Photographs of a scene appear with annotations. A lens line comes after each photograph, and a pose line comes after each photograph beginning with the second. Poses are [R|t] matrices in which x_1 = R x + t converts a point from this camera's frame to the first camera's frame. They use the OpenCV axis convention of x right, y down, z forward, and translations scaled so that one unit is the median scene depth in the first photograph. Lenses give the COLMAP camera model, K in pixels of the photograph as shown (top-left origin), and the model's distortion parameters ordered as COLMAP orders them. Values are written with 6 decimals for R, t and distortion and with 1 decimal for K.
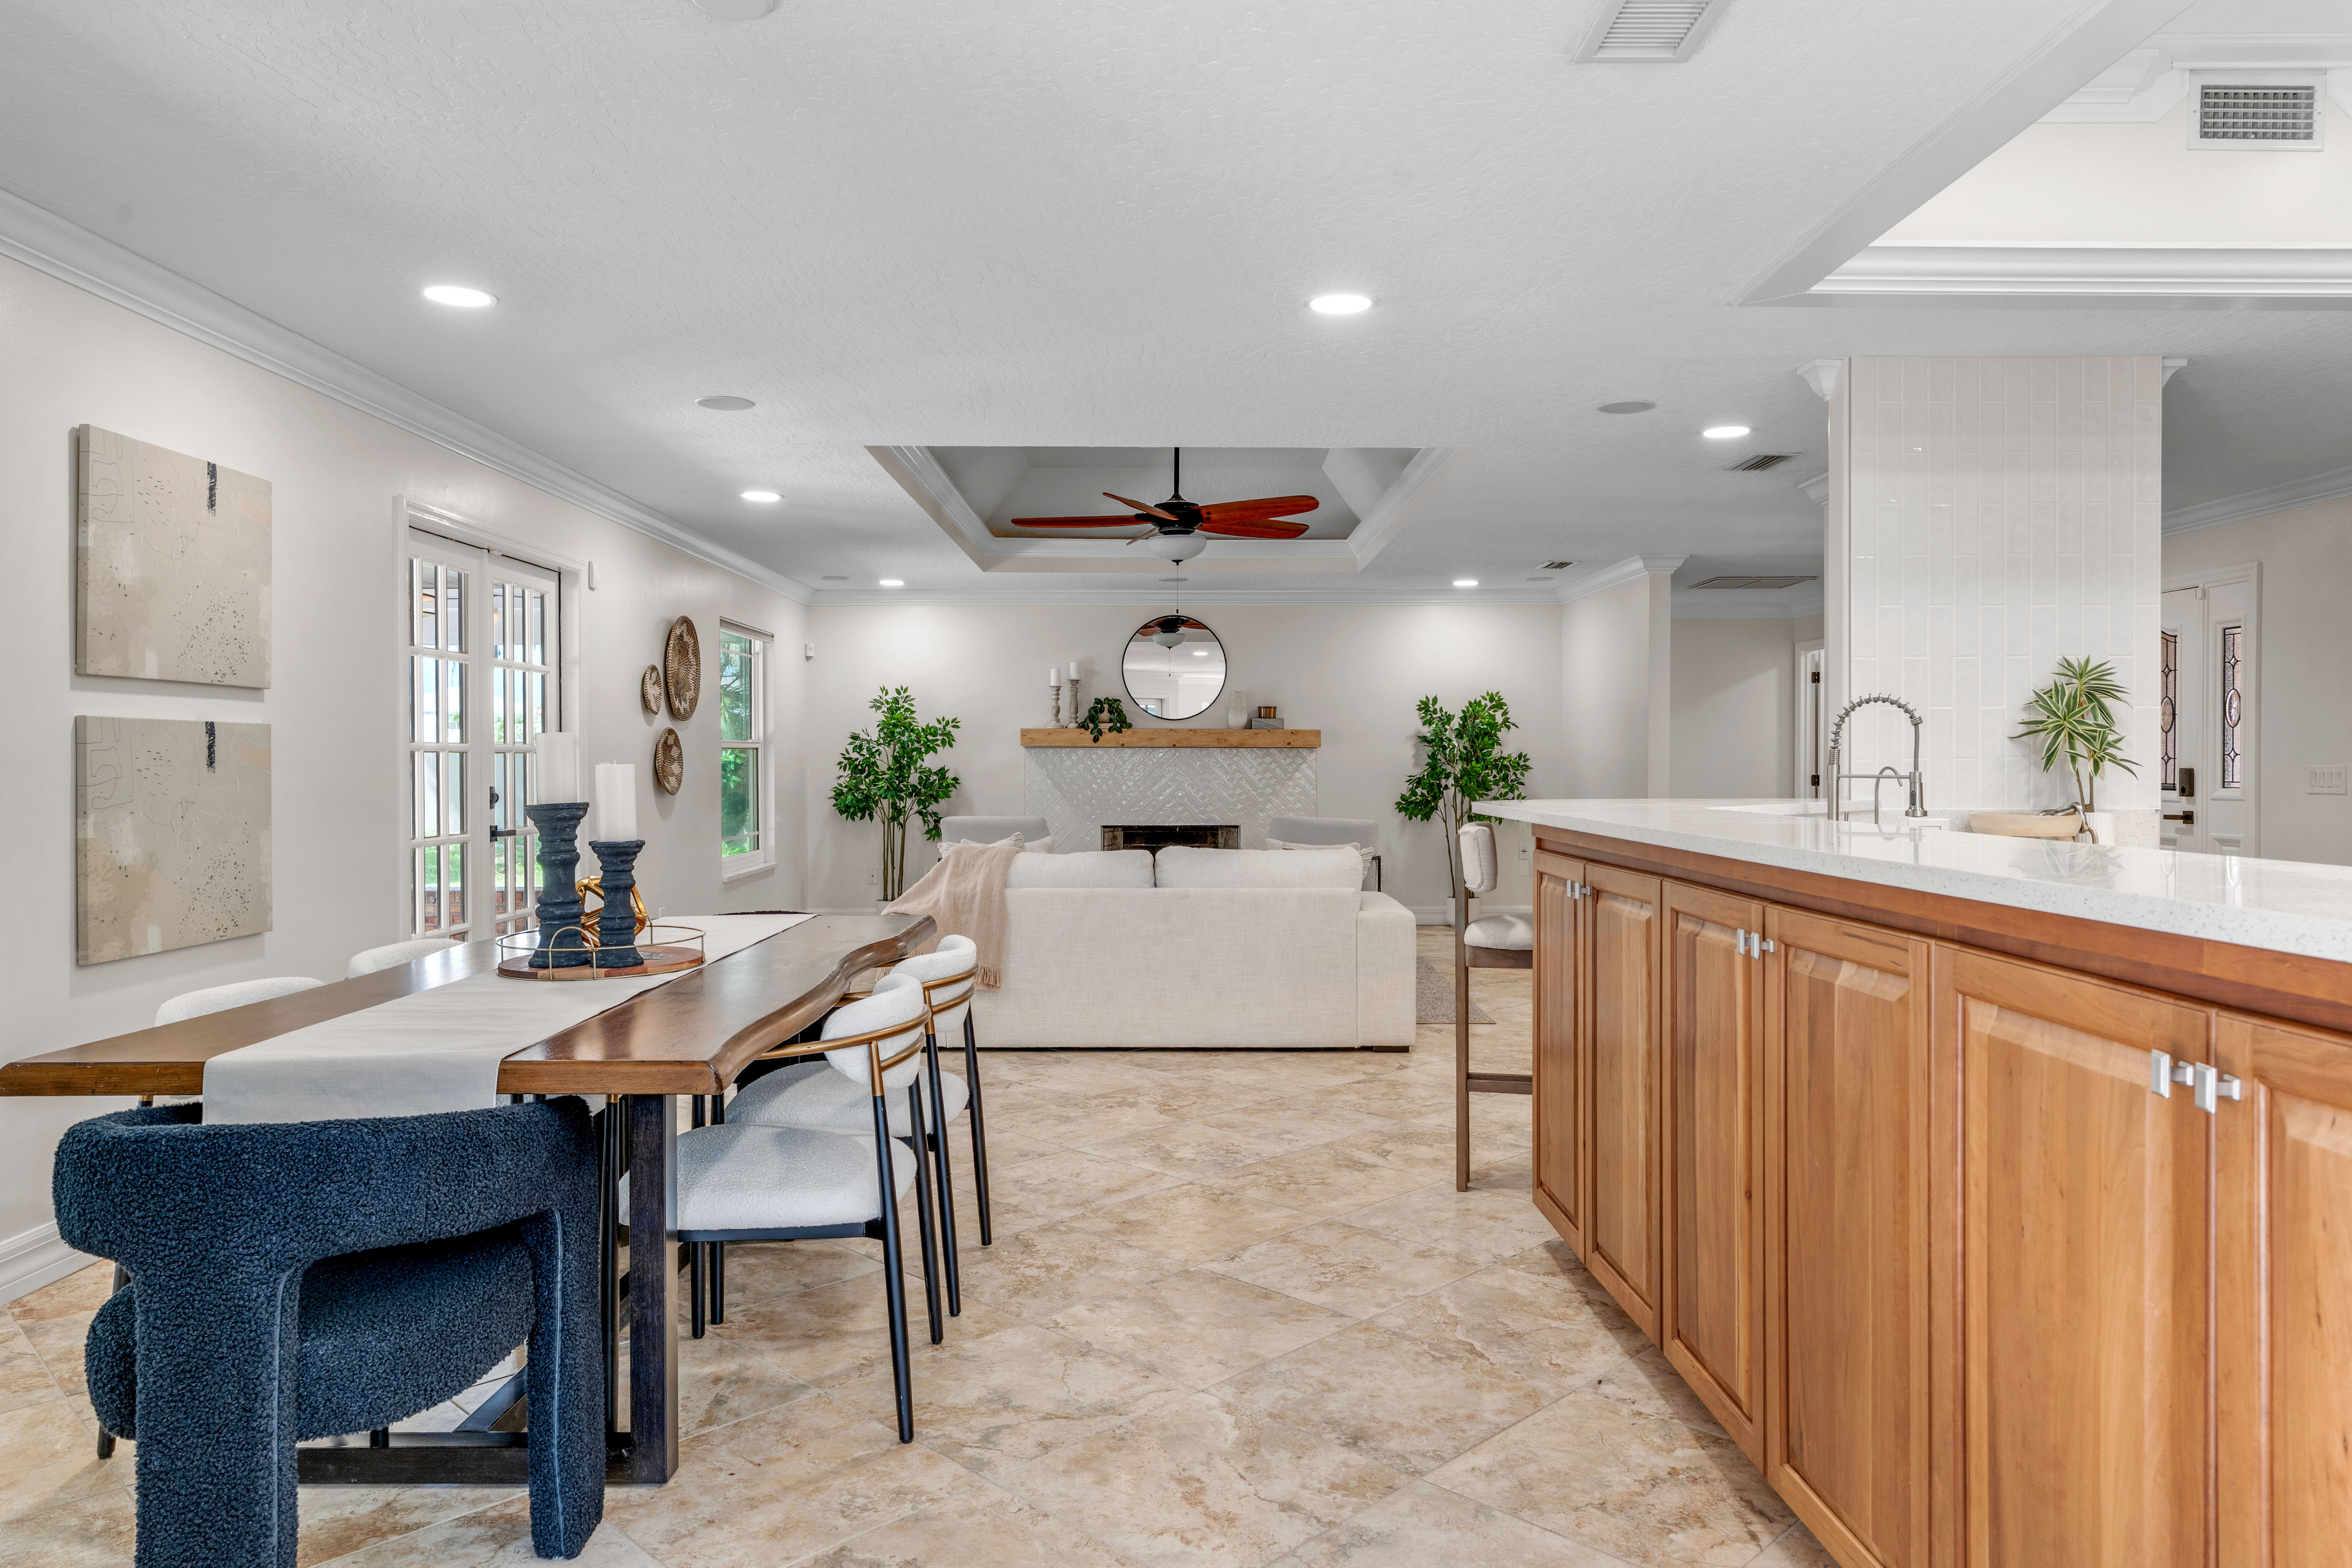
lens RADIAL K [[1527.6, 0, 1172.9], [0, 1527.6, 762.0], [0, 0, 1]] dist [0.006236, 0.000385]
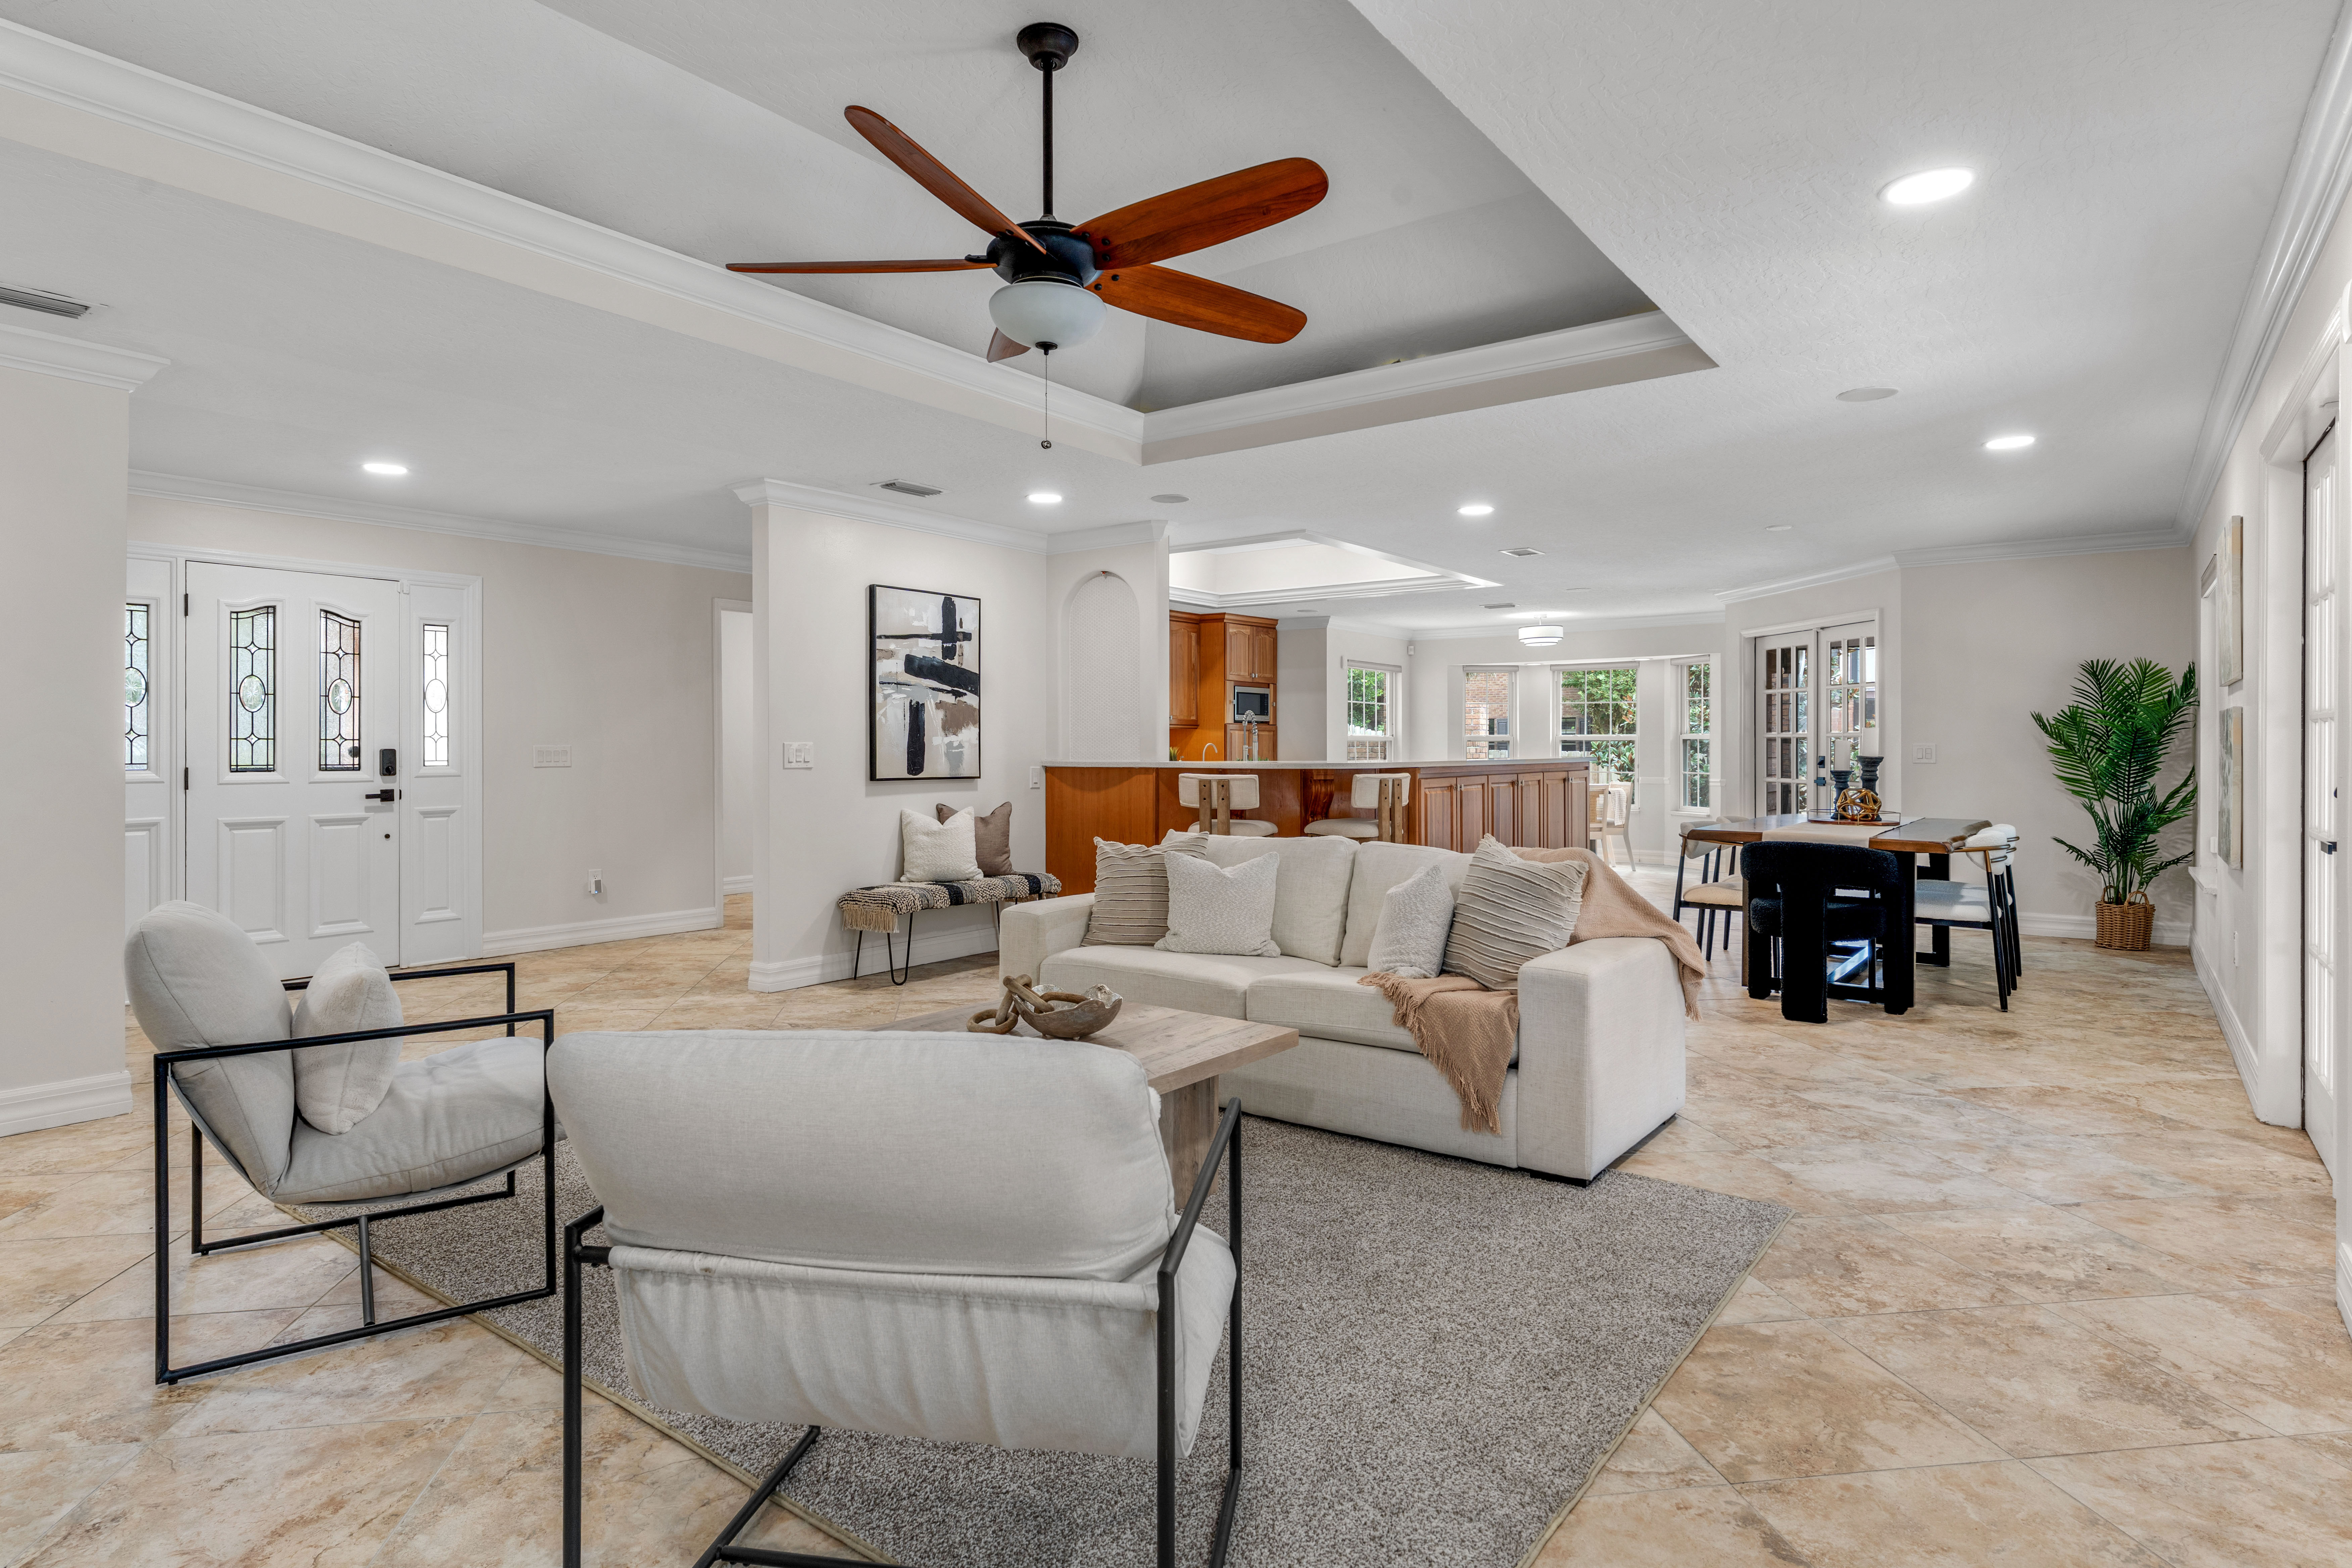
lens RADIAL K [[1261.4, 0, 1167.4], [0, 1261.4, 750.2], [0, 0, 1]] dist [0.006451, 0.000061]
pose [[-0.802155, -0.000256, 0.597115, -0.475554], [0.003176, 0.999984, 0.004694, 0.003227], [-0.597107, 0.005662, -0.802142, 2.221667]]
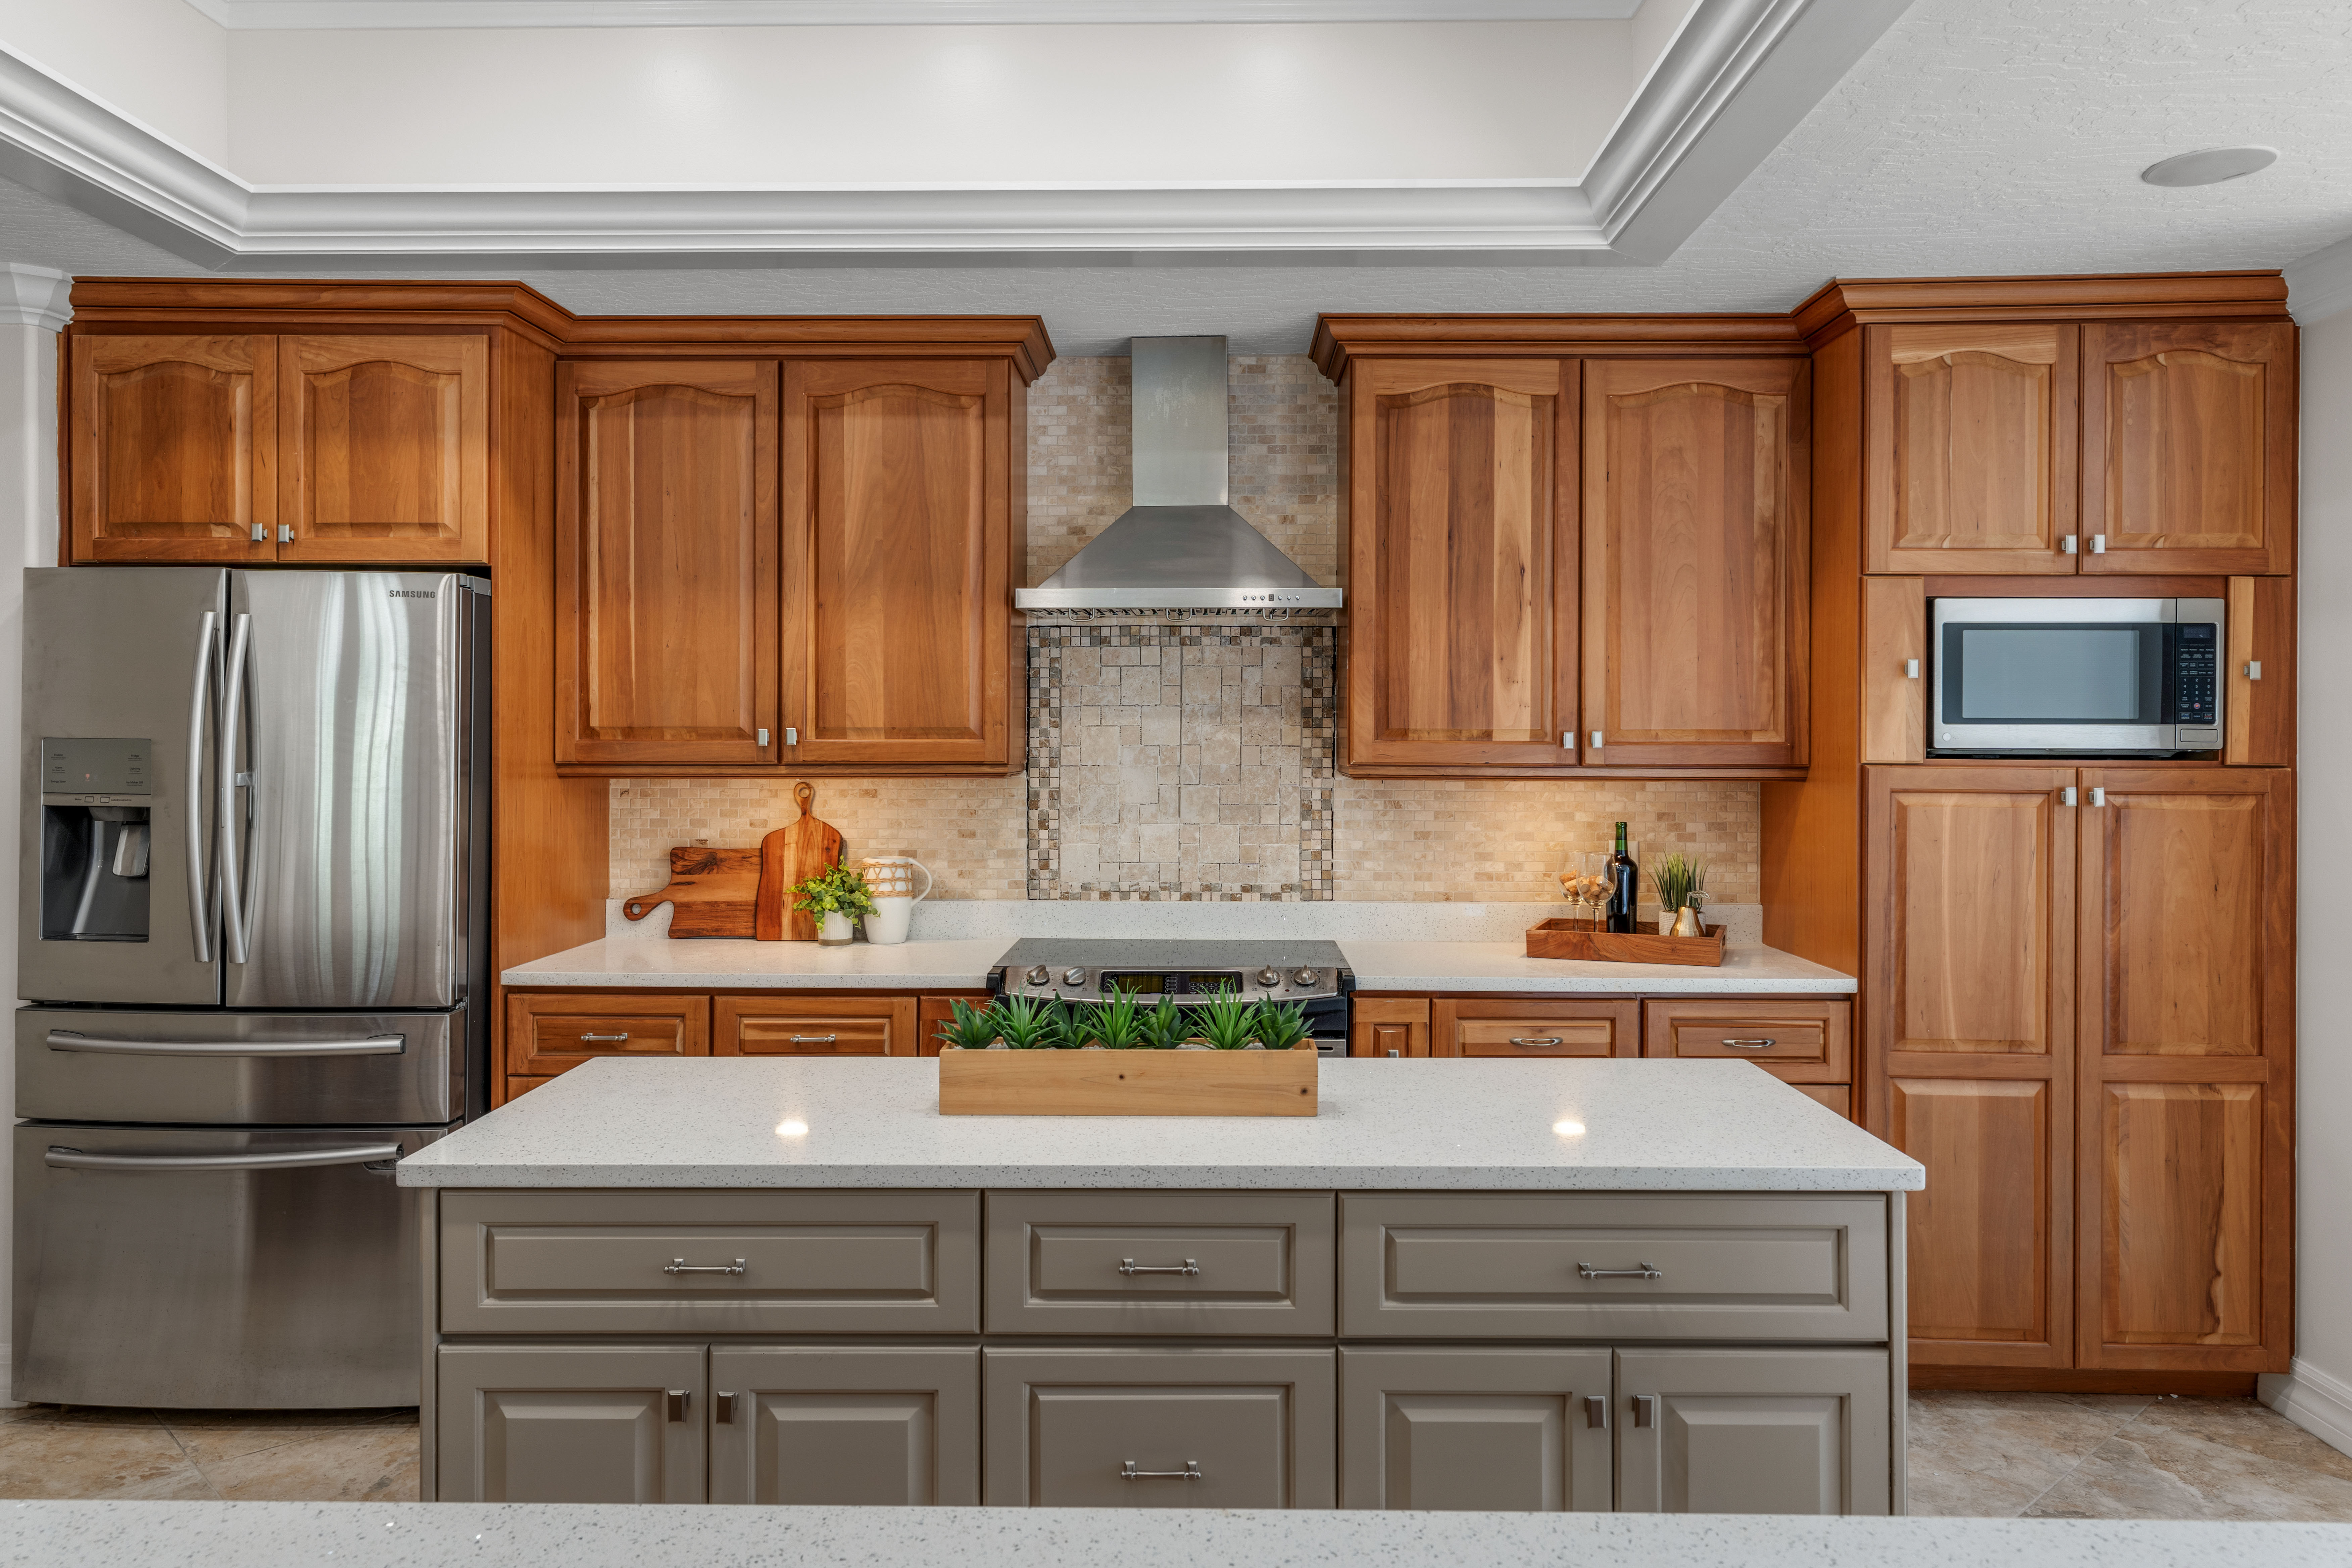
lens RADIAL K [[1630.4, 0, 1180.1], [0, 1630.4, 733.3], [0, 0, 1]] dist [0.007709, -0.001533]
pose [[0.027521, 0.002073, 0.999619, 0.178507], [0.000646, 0.999998, -0.002092, -0.050203], [-0.999621, 0.000703, 0.027520, 0.422398]]
